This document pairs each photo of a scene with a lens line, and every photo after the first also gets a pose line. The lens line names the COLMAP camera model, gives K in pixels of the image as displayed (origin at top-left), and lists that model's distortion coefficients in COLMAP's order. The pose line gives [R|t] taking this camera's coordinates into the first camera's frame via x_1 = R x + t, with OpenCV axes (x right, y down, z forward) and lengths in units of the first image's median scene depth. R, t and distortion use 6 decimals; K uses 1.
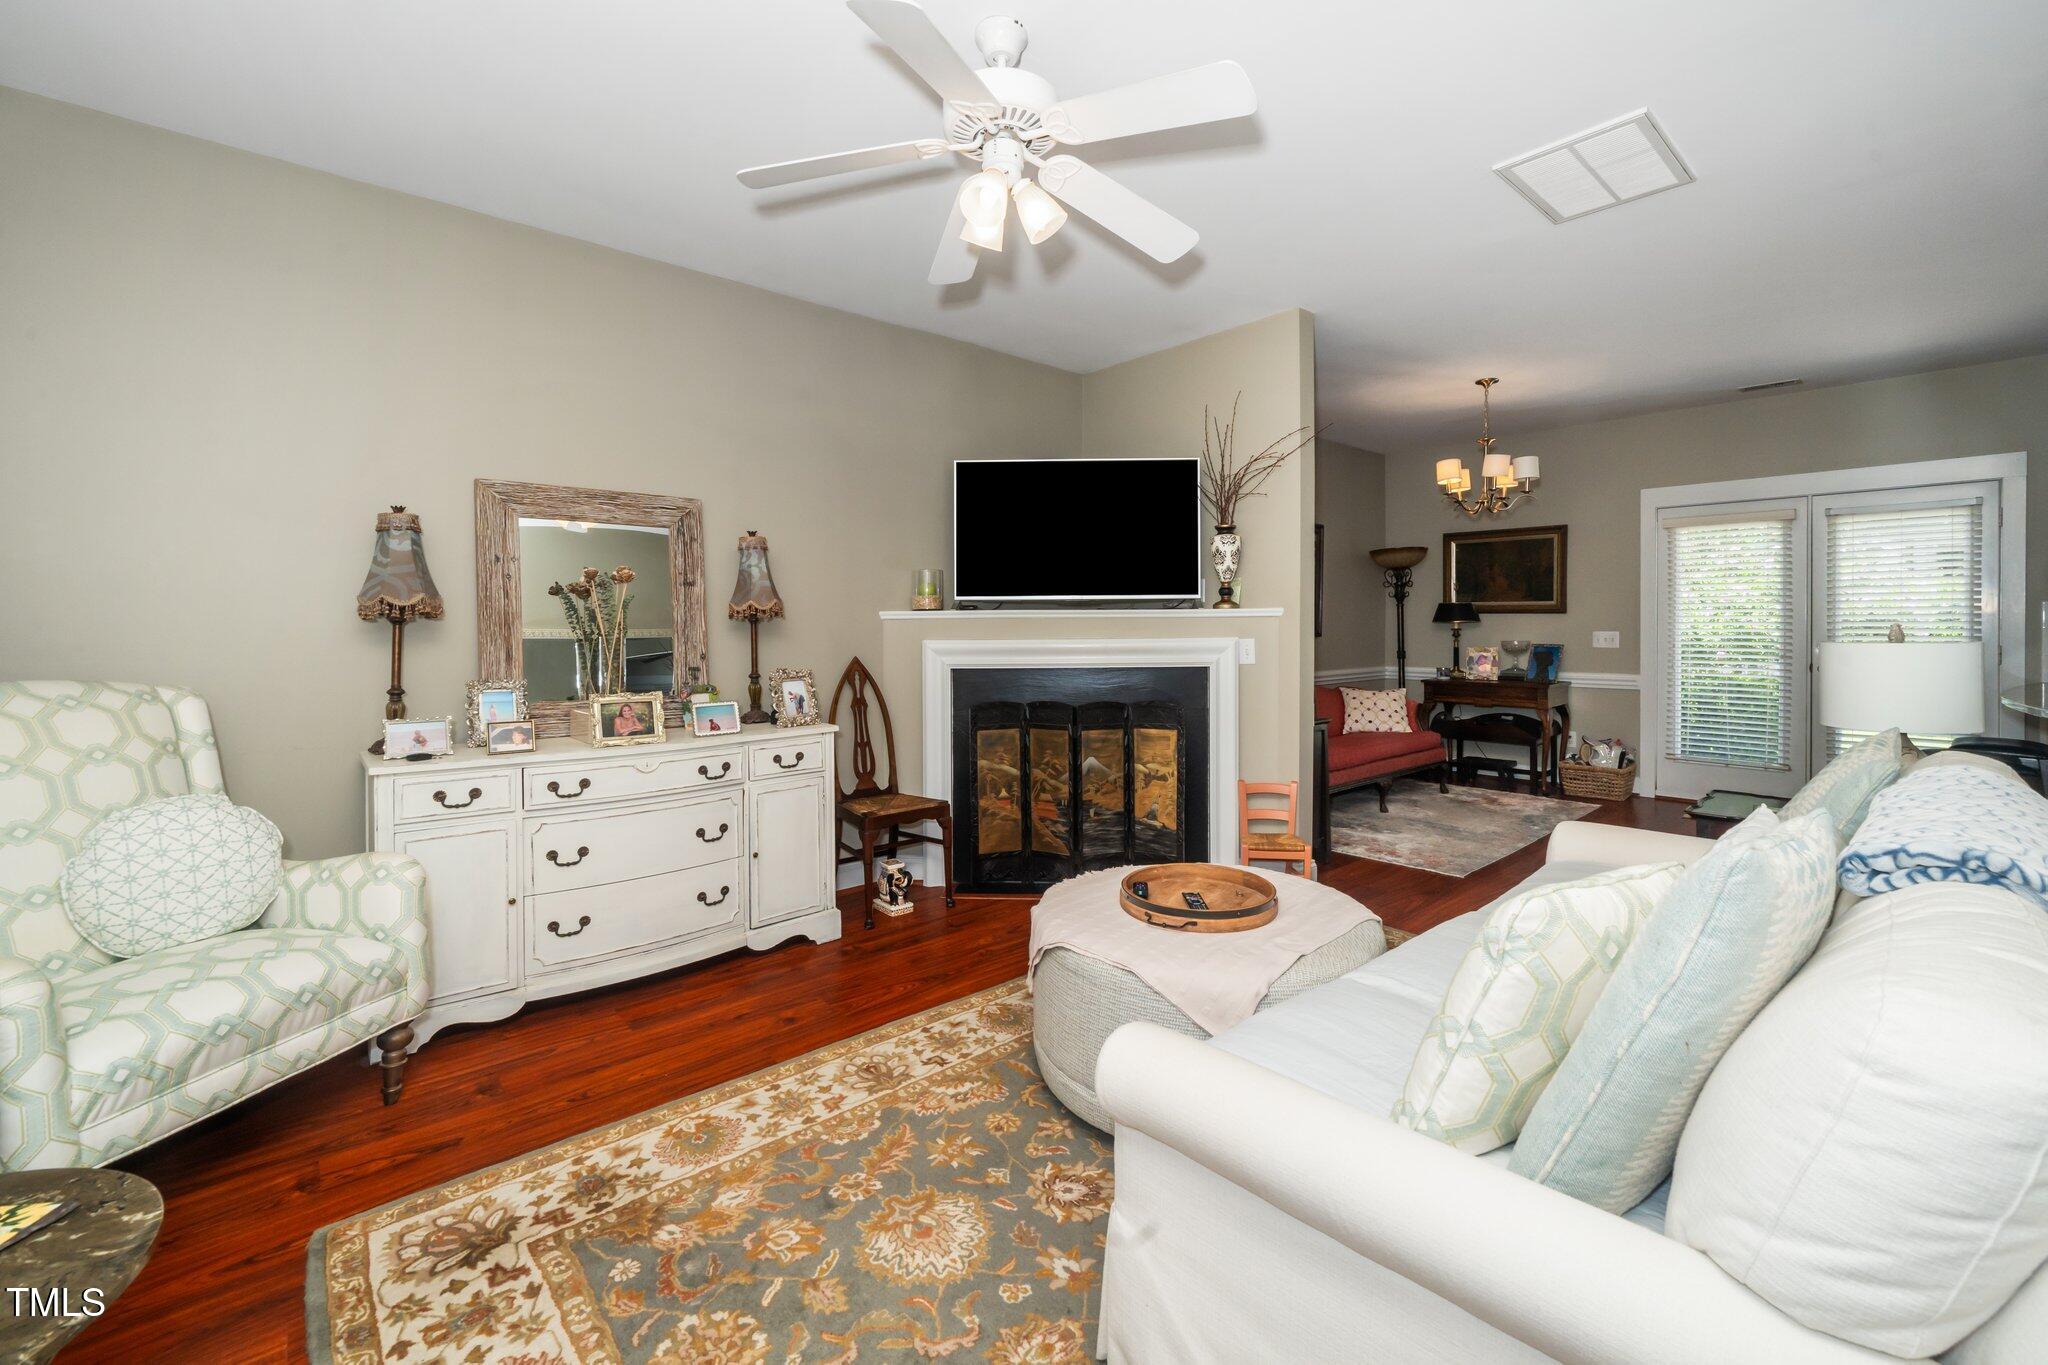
lens RADIAL K [[853.3, 0, 1055.3], [0, 853.3, 633.2], [0, 0, 1]] dist [-0.001340, 0.000013]
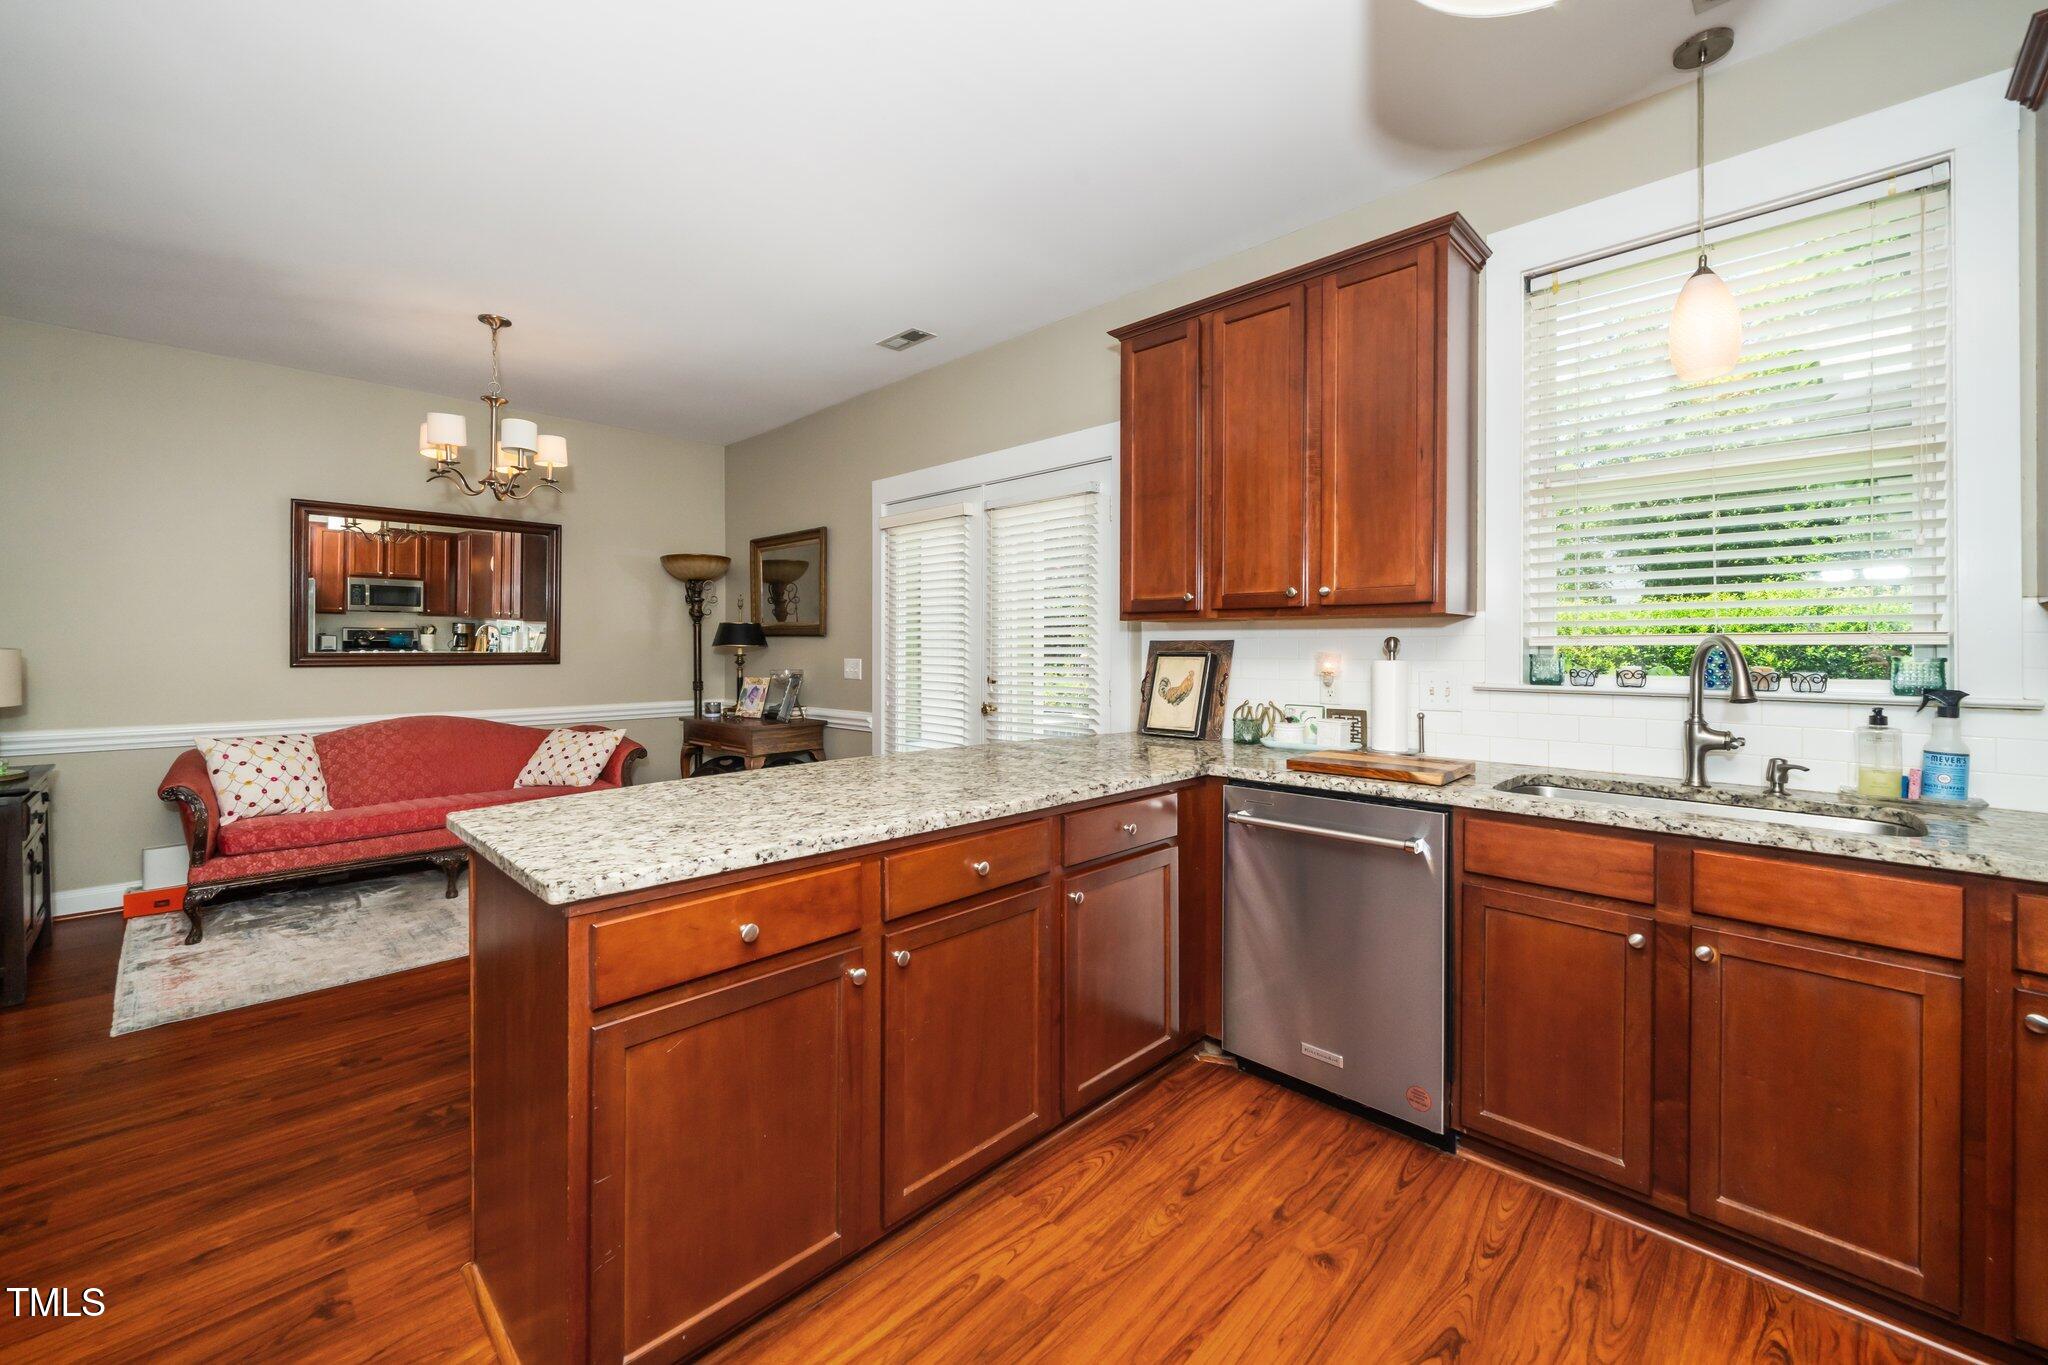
lens RADIAL K [[802.0, 0, 1037.2], [0, 802.0, 646.9], [0, 0, 1]] dist [-0.002175, -0.000385]
pose [[0.997254, 0.008978, 0.073515, 0.746326], [-0.008009, 0.999877, -0.013461, -0.004801], [-0.073626, 0.012835, 0.997203, 0.228998]]
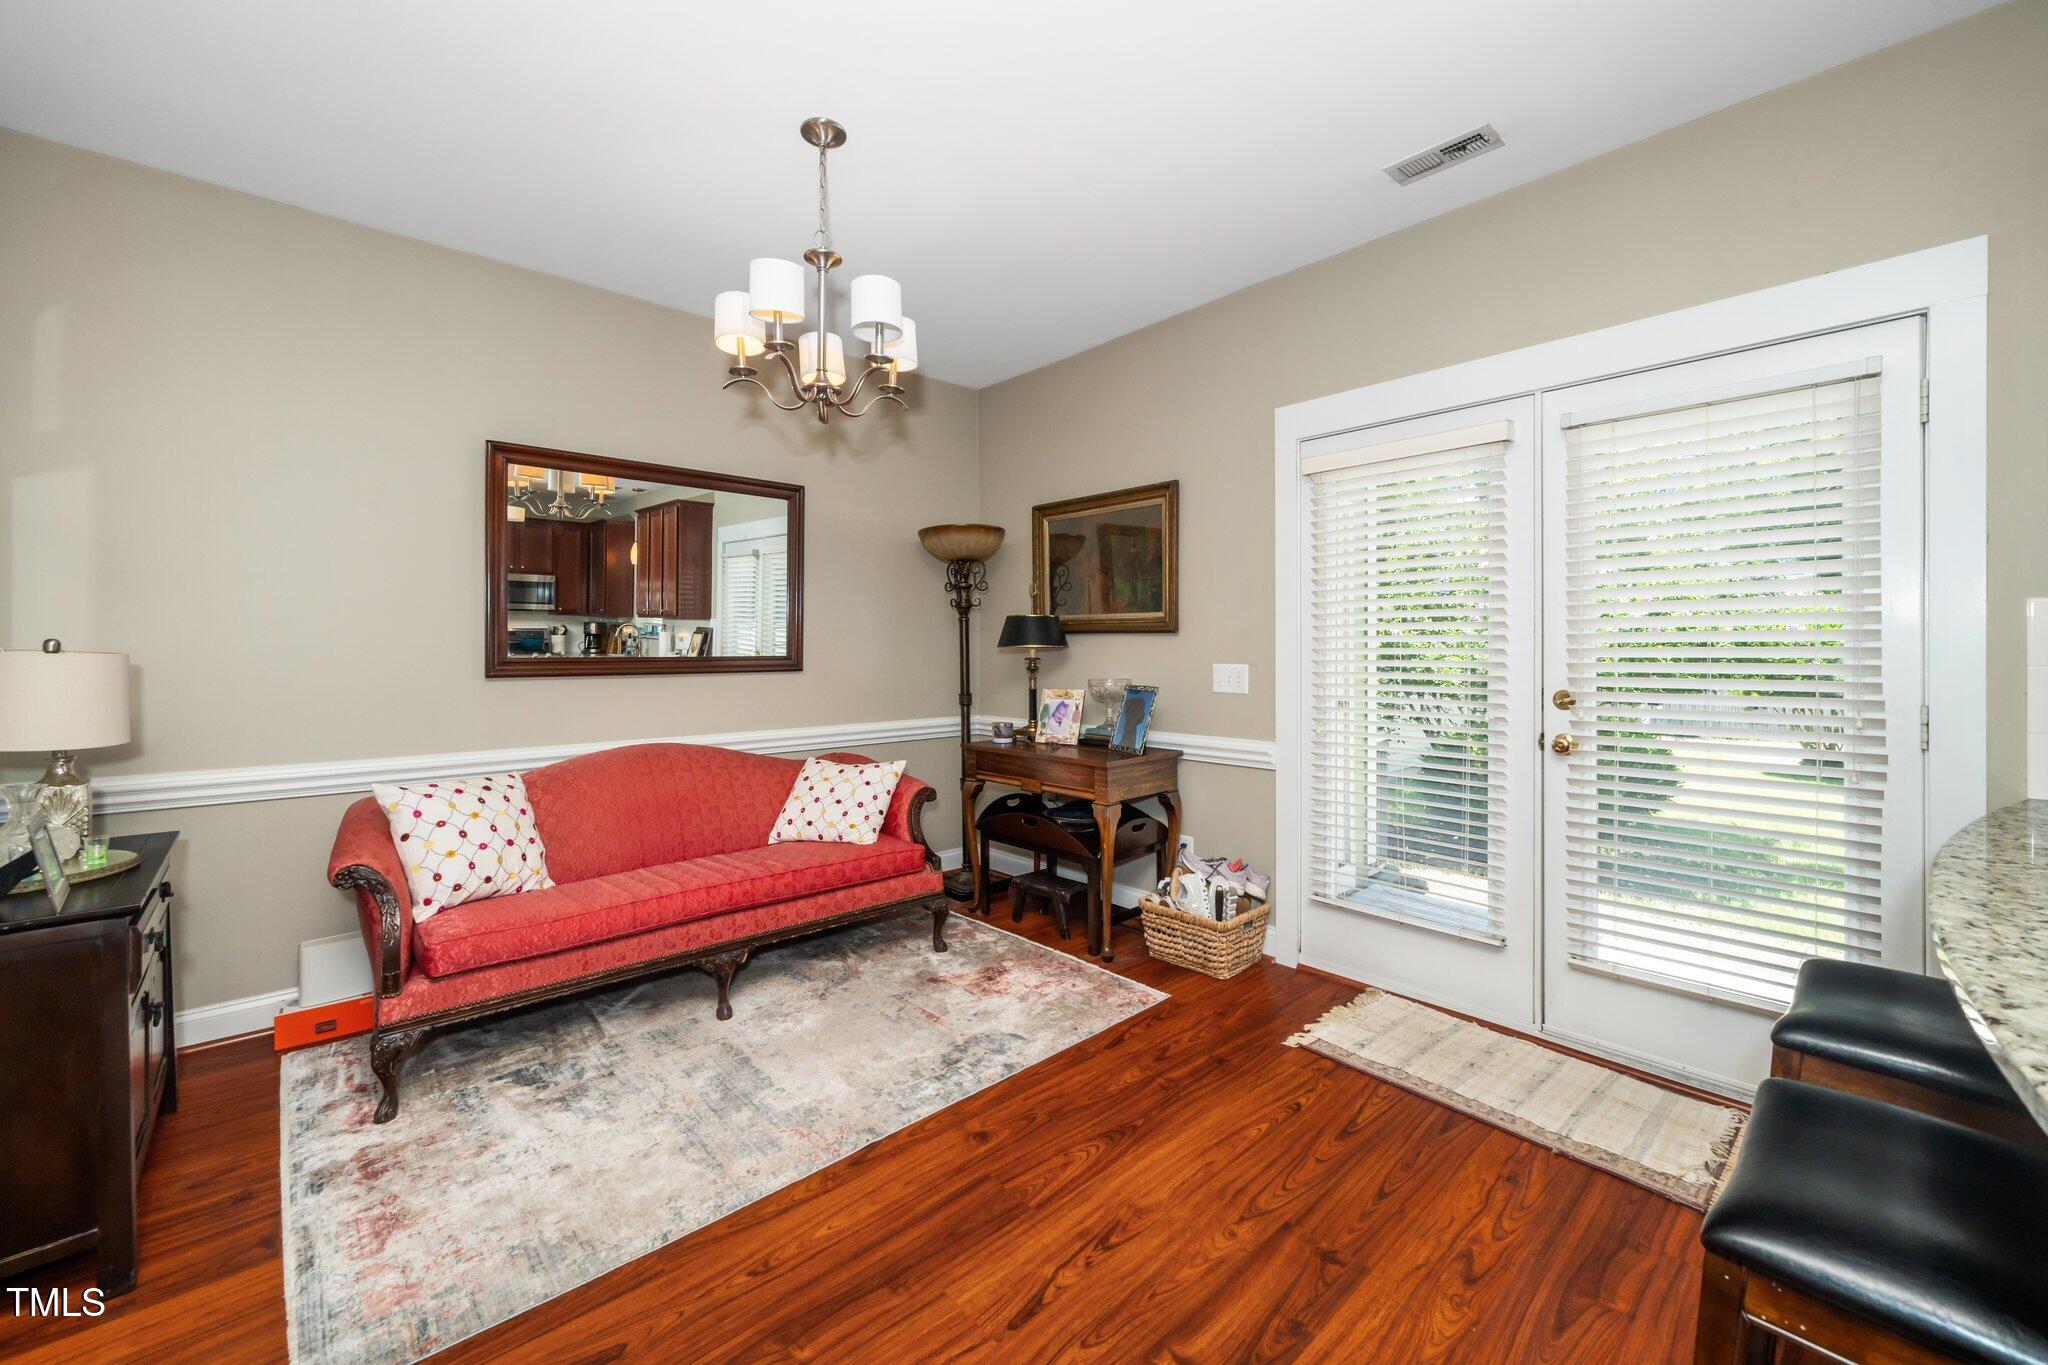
lens RADIAL K [[802.0, 0, 1037.2], [0, 802.0, 646.9], [0, 0, 1]] dist [-0.002175, -0.000385]
pose [[0.999918, 0.006146, 0.011241, 0.499491], [-0.005993, 0.999890, -0.013599, -0.005851], [-0.011324, 0.013531, 0.999844, 0.458021]]
